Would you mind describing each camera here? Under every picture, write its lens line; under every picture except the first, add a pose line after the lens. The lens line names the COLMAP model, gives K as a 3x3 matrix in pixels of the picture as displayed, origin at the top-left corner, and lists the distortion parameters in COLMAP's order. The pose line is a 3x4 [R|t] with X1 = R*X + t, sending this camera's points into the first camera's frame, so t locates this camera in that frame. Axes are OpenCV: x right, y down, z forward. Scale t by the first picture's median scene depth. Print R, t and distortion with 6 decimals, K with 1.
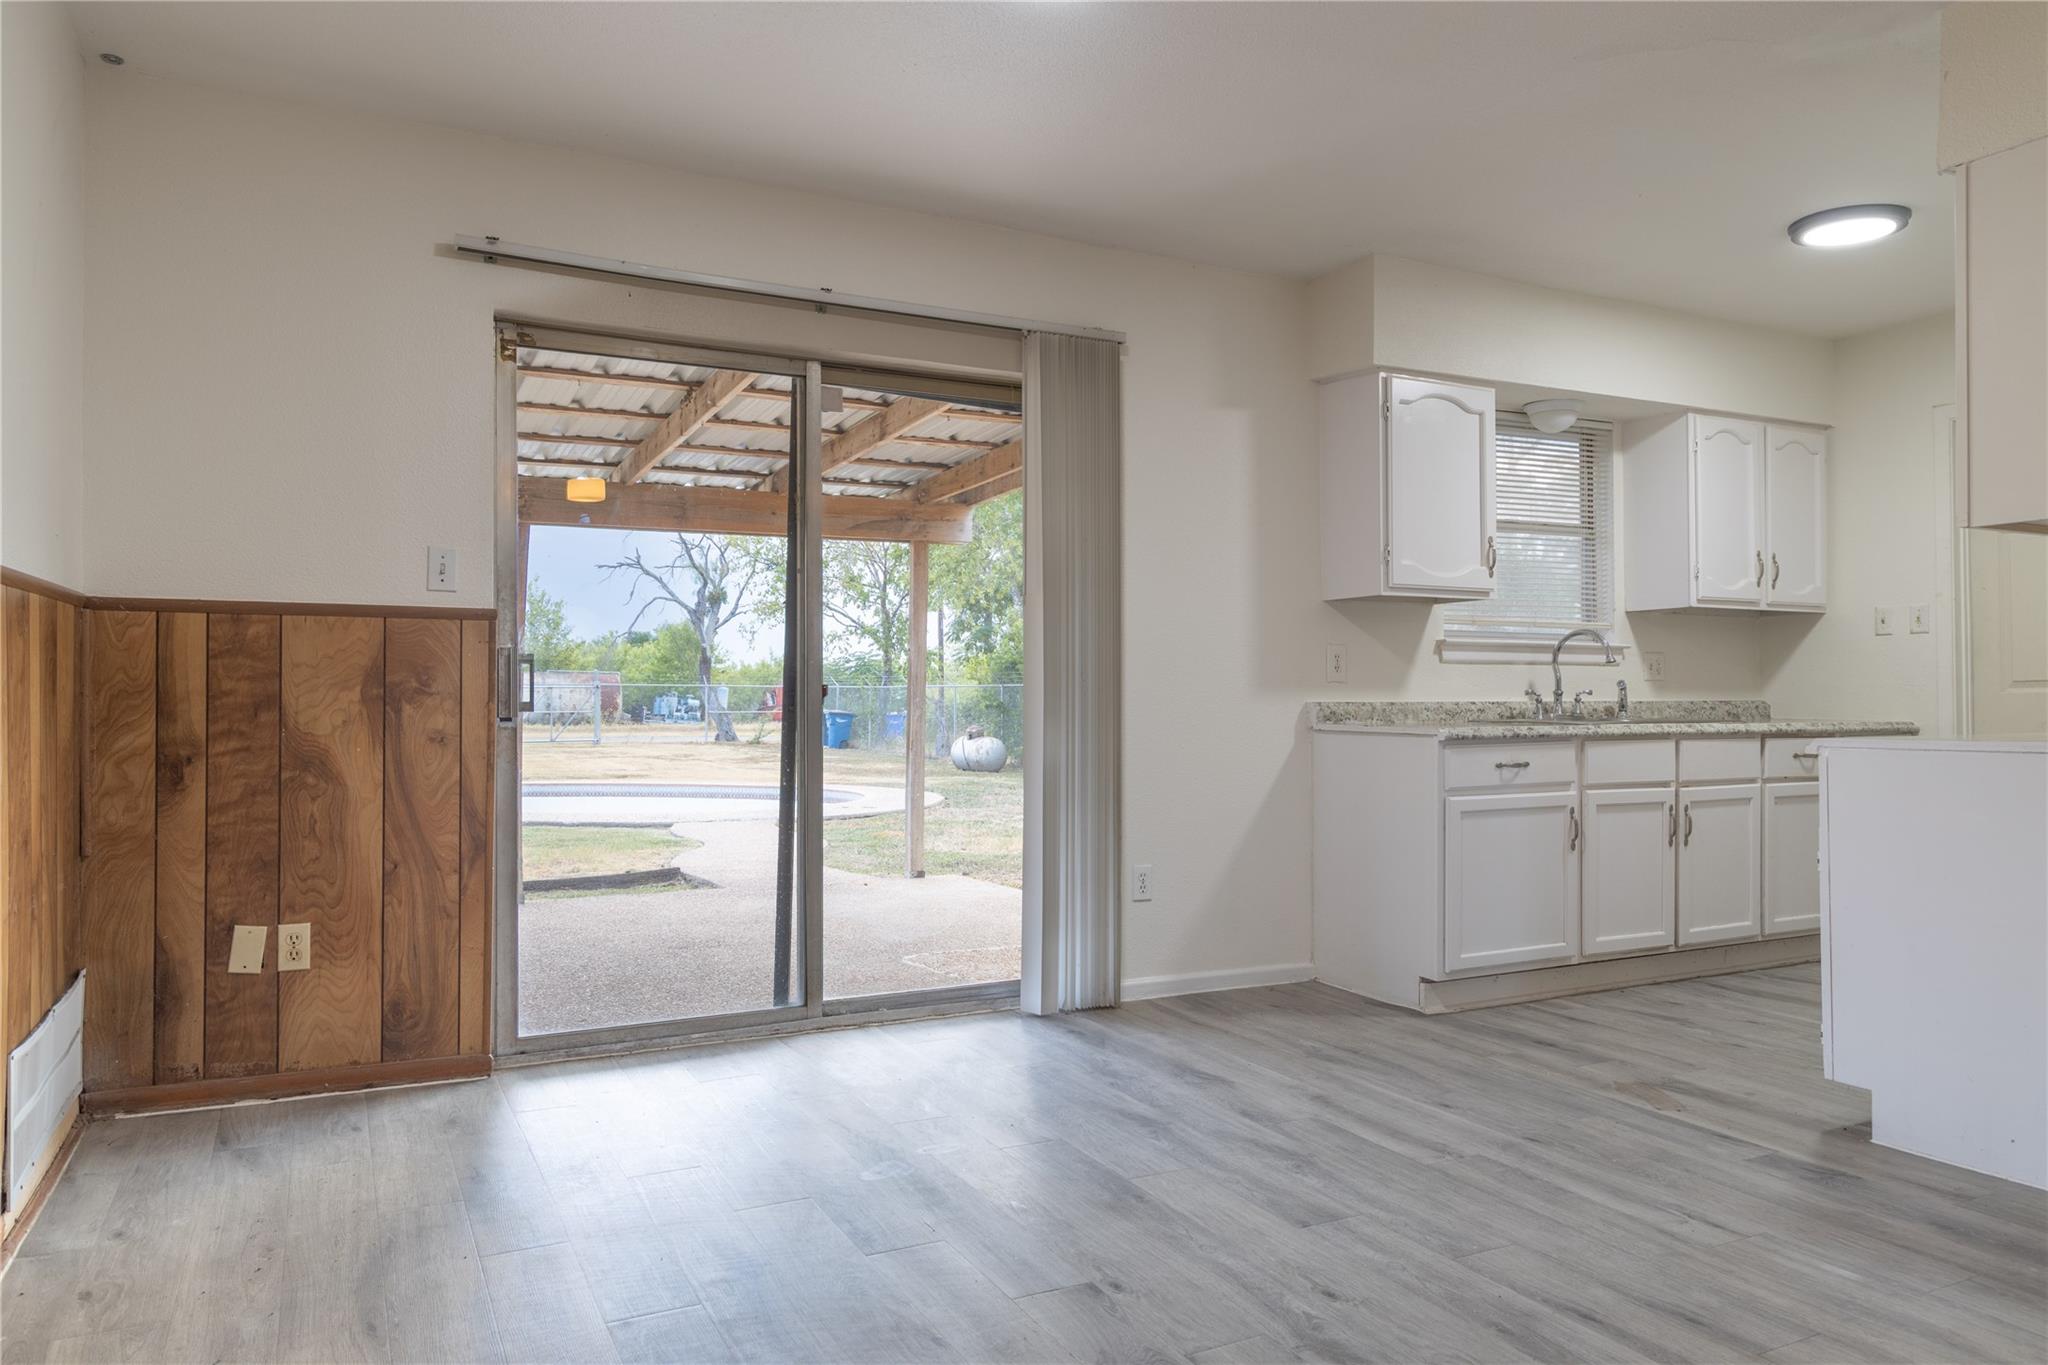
lens RADIAL K [[1374.6, 0, 1036.5], [0, 1374.6, 687.7], [0, 0, 1]] dist [0.002622, -0.000133]
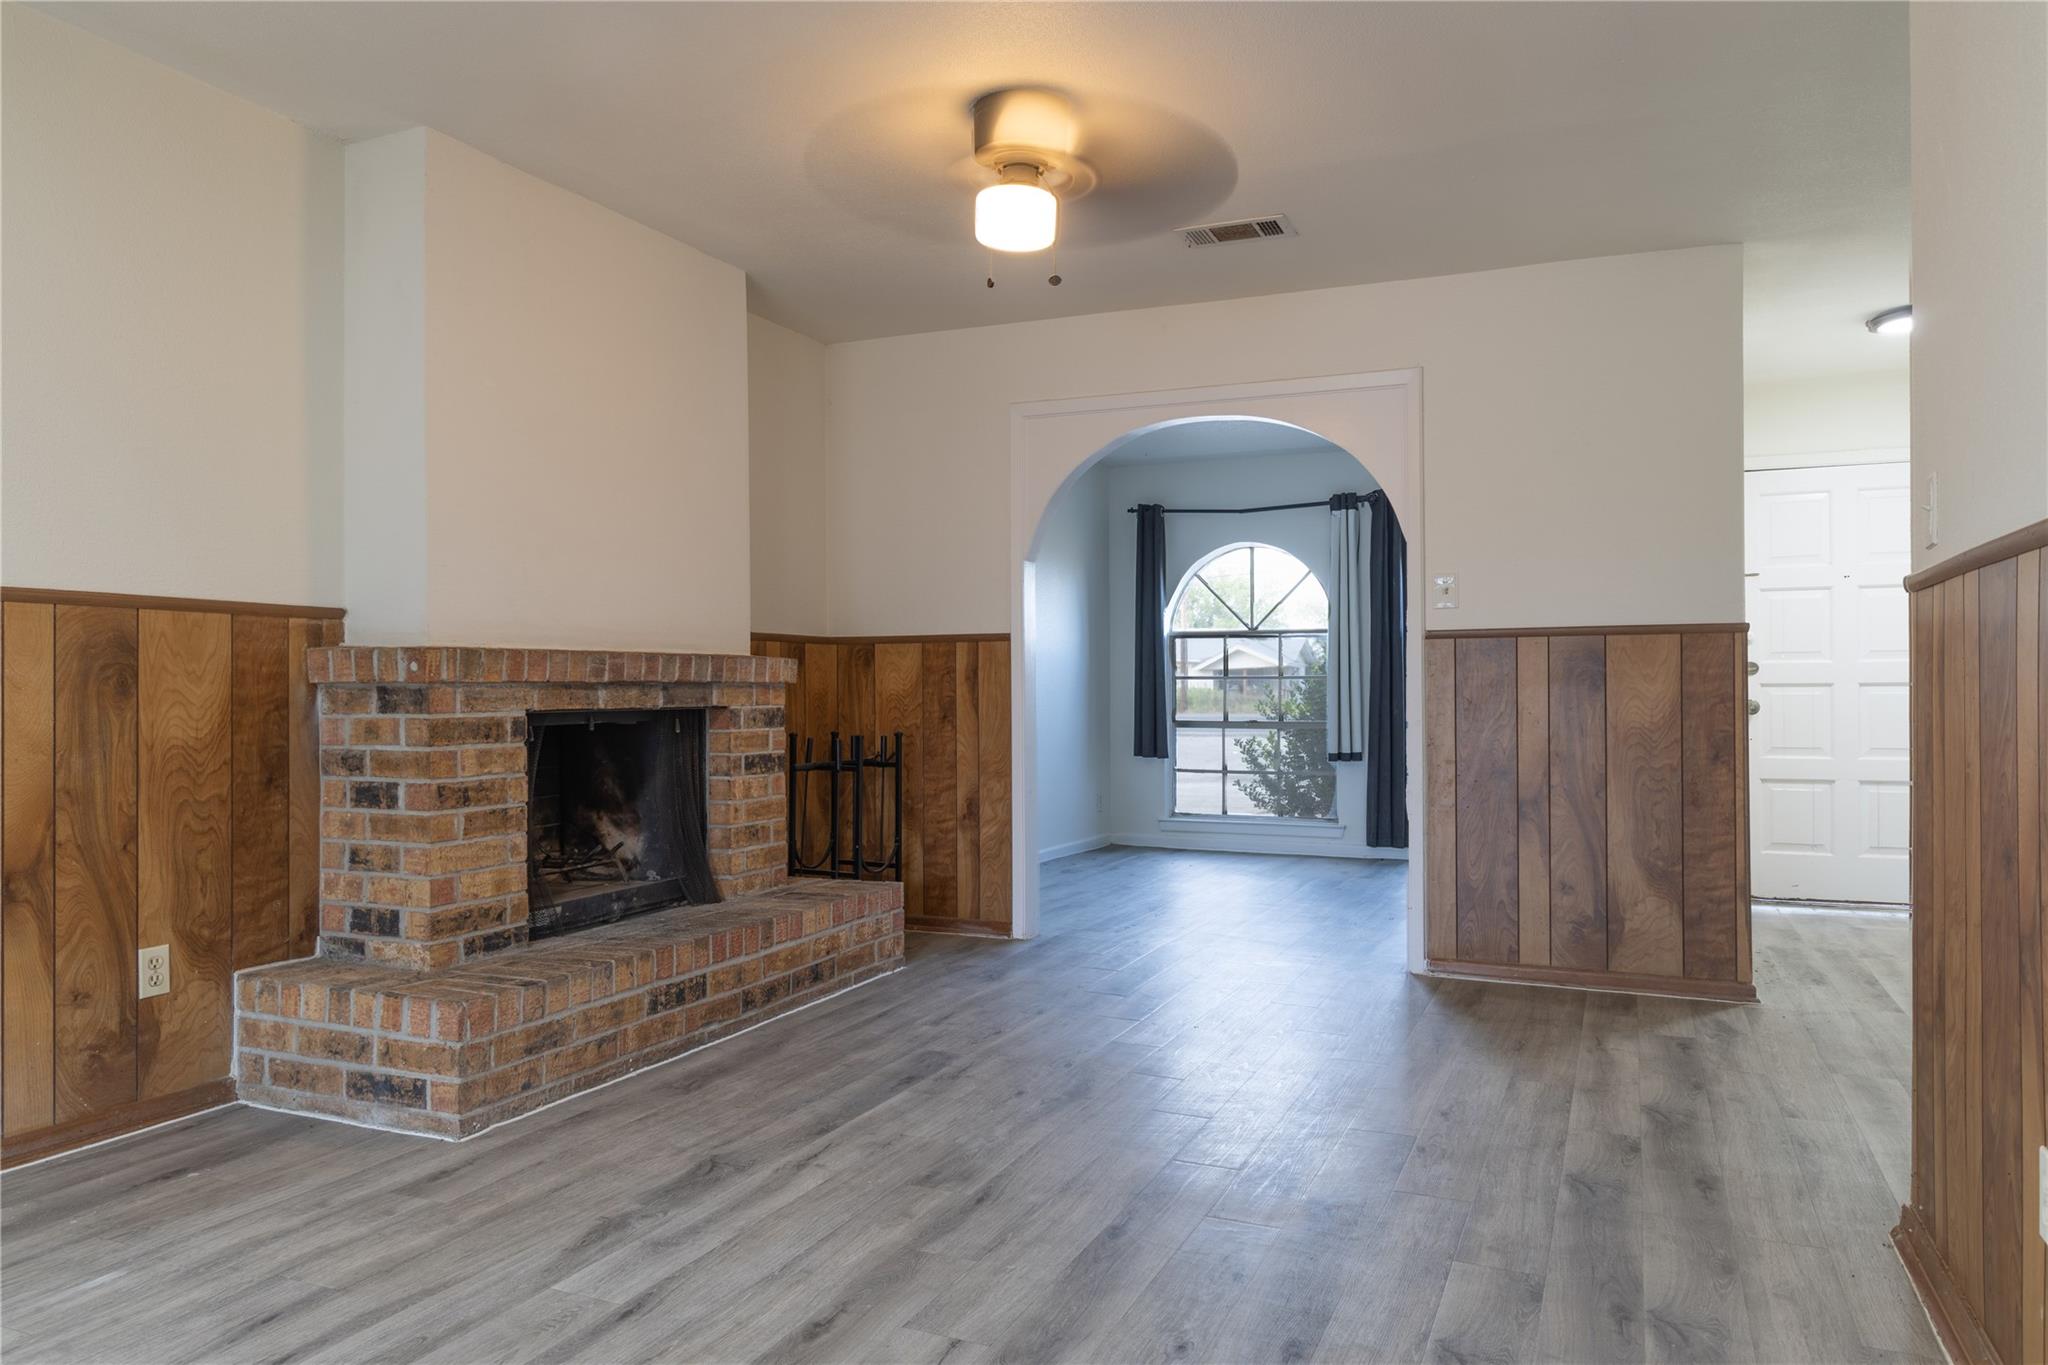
lens RADIAL K [[1374.6, 0, 1036.5], [0, 1374.6, 687.7], [0, 0, 1]] dist [0.002622, -0.000133]
pose [[-0.628372, 0.003767, 0.777904, -0.415230], [-0.000186, 0.999988, -0.004992, 0.004491], [-0.777913, -0.003282, -0.628363, 0.760601]]
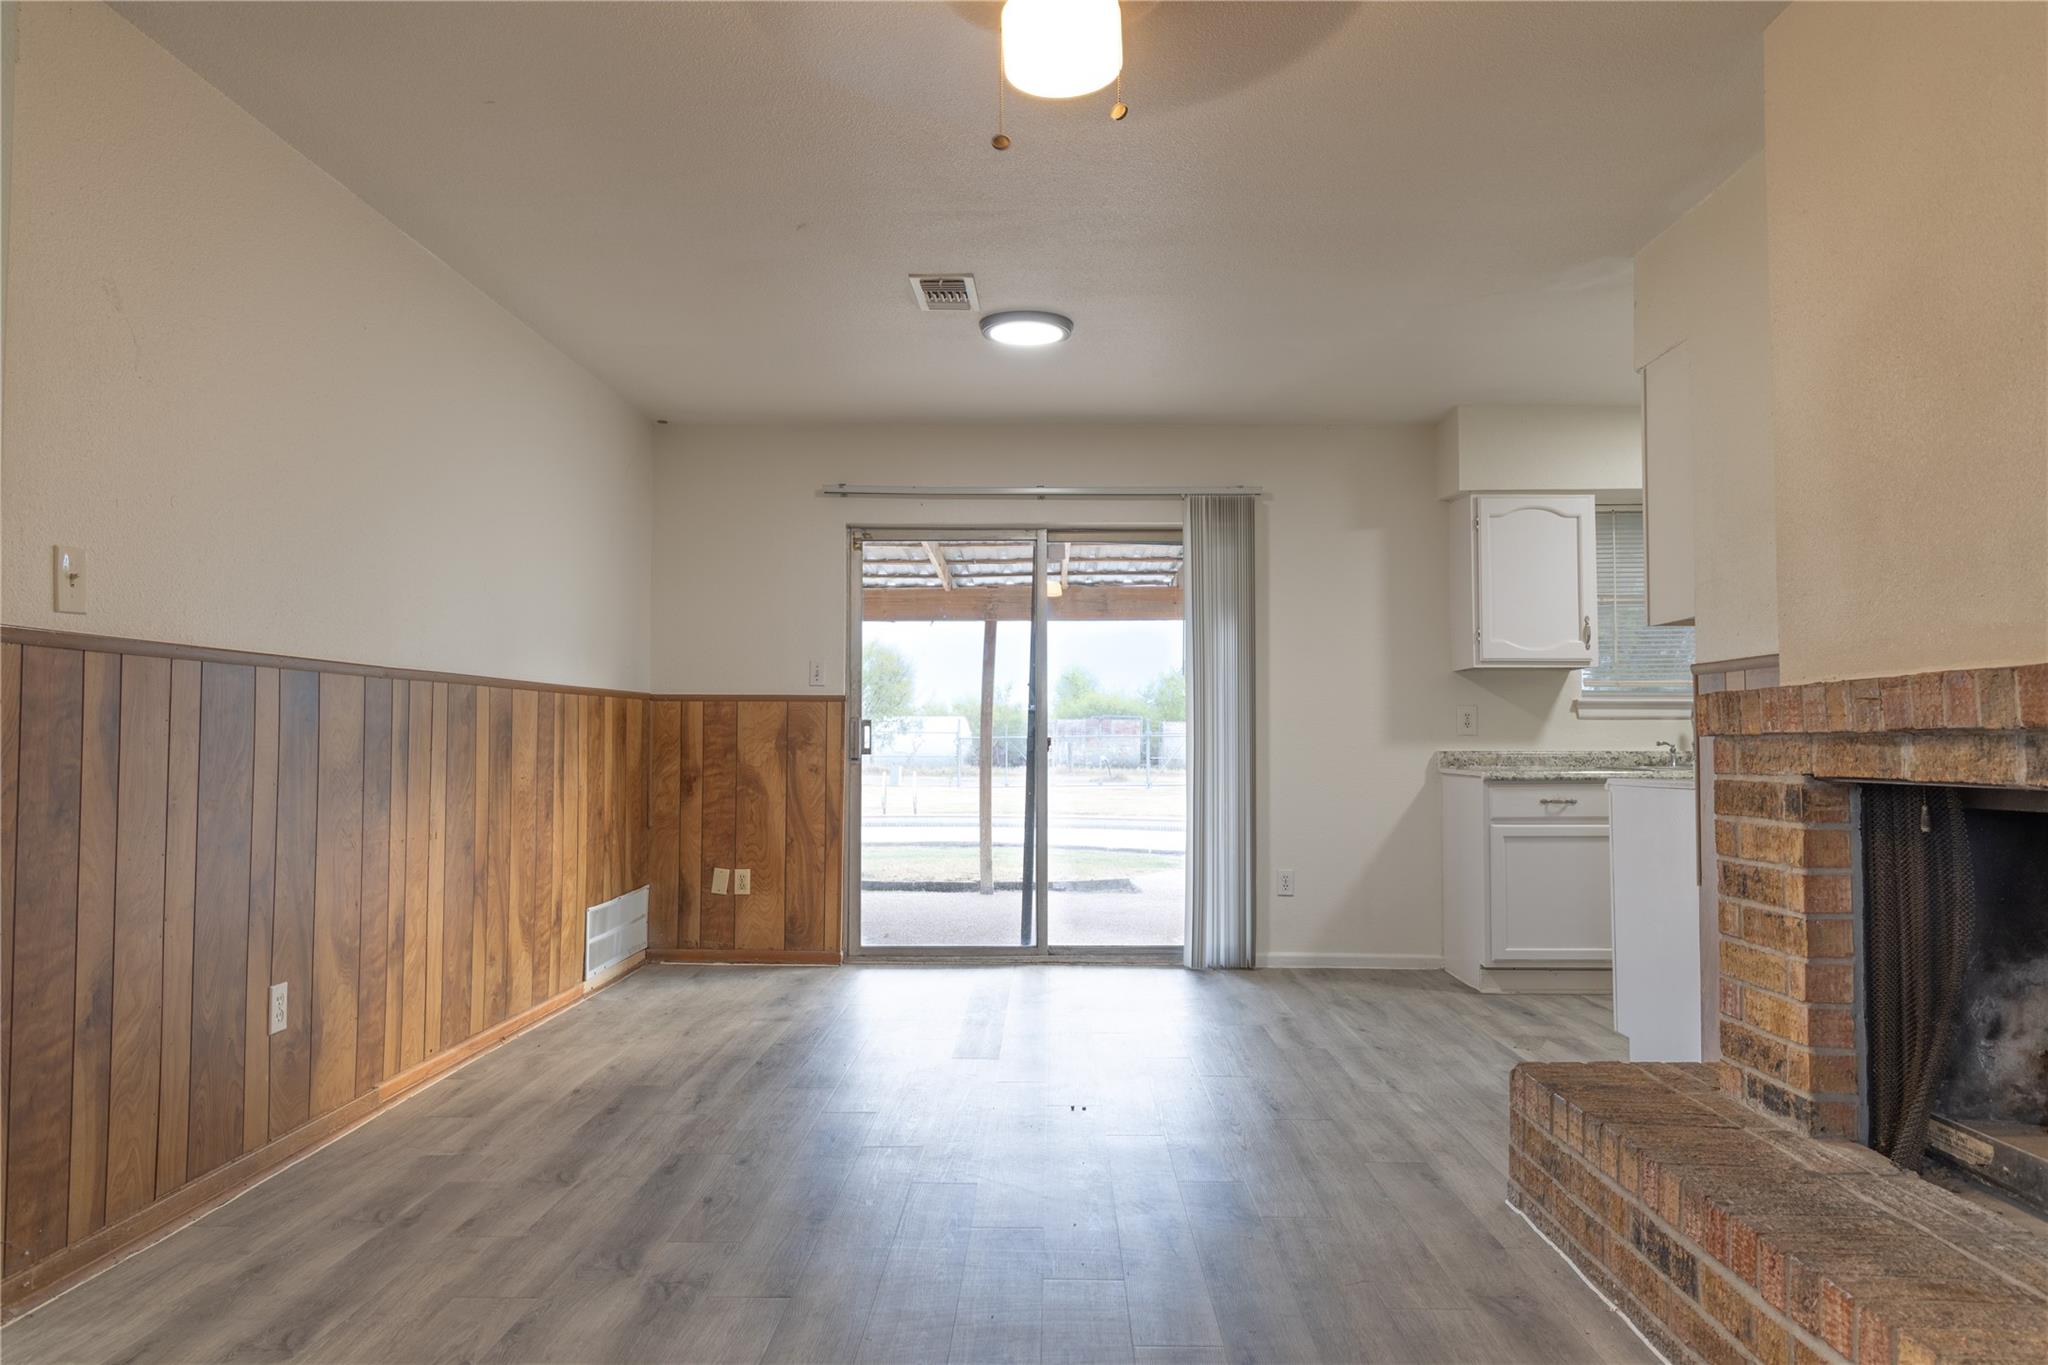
lens RADIAL K [[1374.6, 0, 1036.5], [0, 1374.6, 687.7], [0, 0, 1]] dist [0.002622, -0.000133]
pose [[0.880432, -0.018358, -0.473817, 0.653419], [0.001248, 0.999337, -0.036400, -0.003242], [0.474171, 0.031457, 0.879871, -0.419990]]
